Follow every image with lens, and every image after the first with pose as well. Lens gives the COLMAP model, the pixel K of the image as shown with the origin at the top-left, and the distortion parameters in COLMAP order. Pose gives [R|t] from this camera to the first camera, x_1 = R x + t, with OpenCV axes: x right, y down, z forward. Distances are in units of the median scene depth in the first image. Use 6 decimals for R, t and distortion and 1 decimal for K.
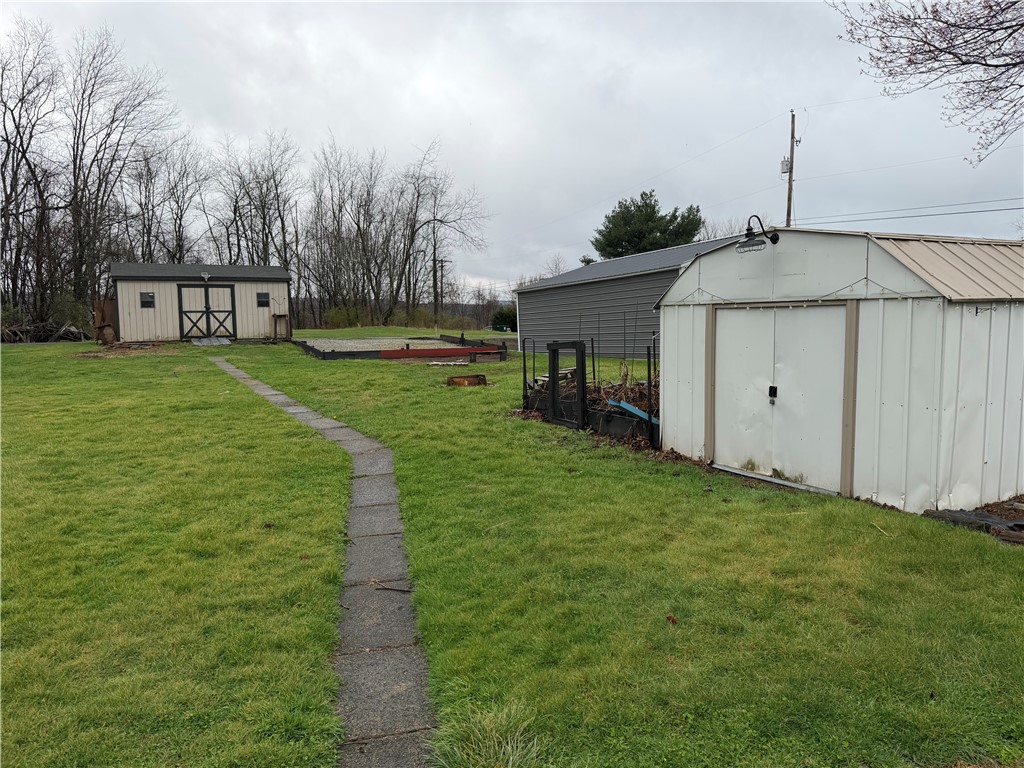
lens RADIAL K [[720.2, 0, 513.3], [0, 720.2, 394.7], [0, 0, 1]] dist [0.042026, -0.045684]
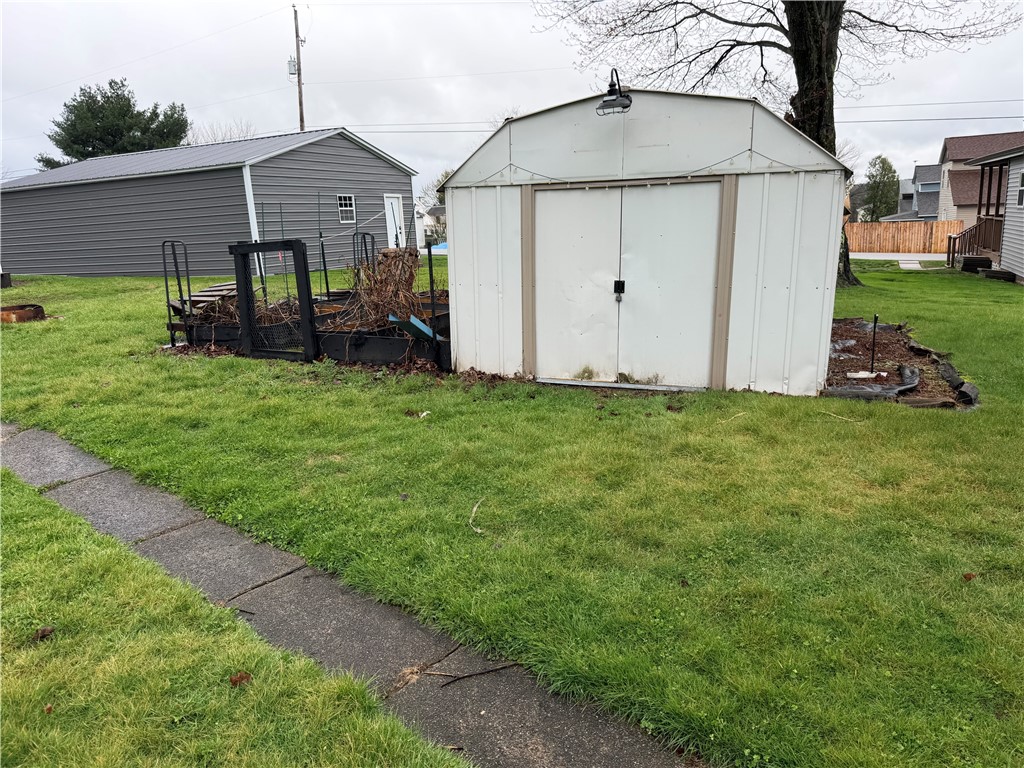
lens RADIAL K [[720.2, 0, 518.5], [0, 720.2, 398.8], [0, 0, 1]] dist [0.042026, -0.045684]
pose [[0.774576, -0.149652, 0.614521, -0.054083], [0.077896, 0.986779, 0.142123, -0.000634], [-0.627665, -0.062216, 0.775993, 0.071193]]
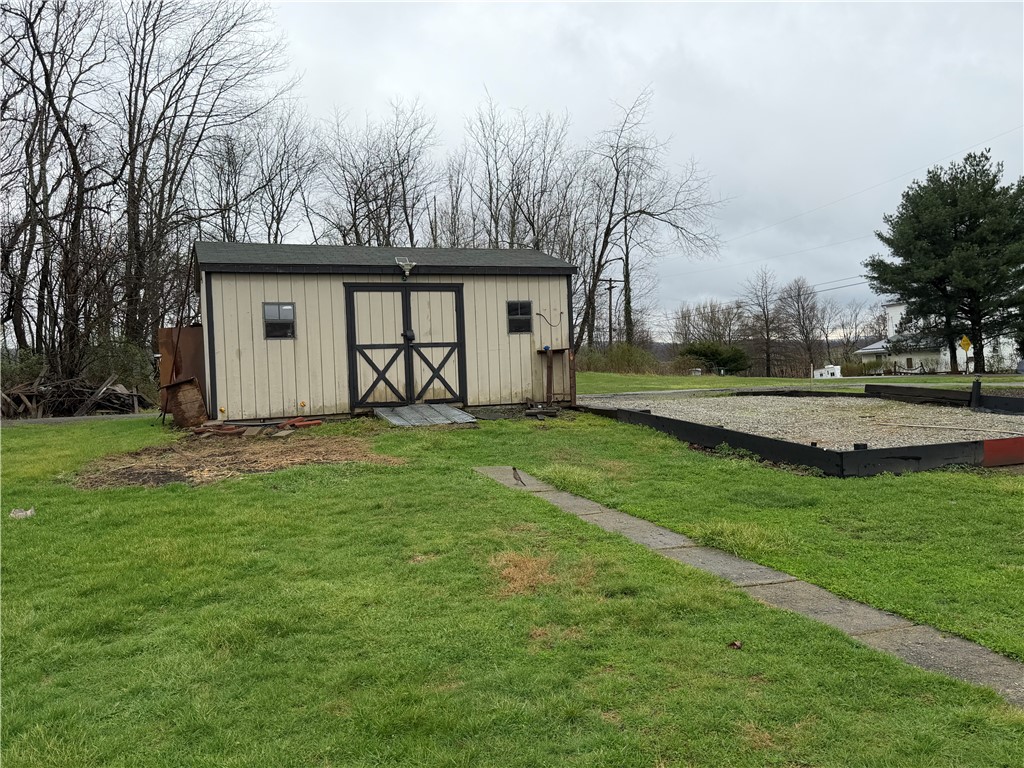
lens RADIAL K [[811.9, 0, 516.4], [0, 811.9, 387.7], [0, 0, 1]] dist [0.036891, -0.052255]
pose [[0.994589, -0.020624, -0.101816, -0.300554], [0.013108, 0.997176, -0.073944, -0.051403], [0.103054, 0.072210, 0.992051, 0.513407]]
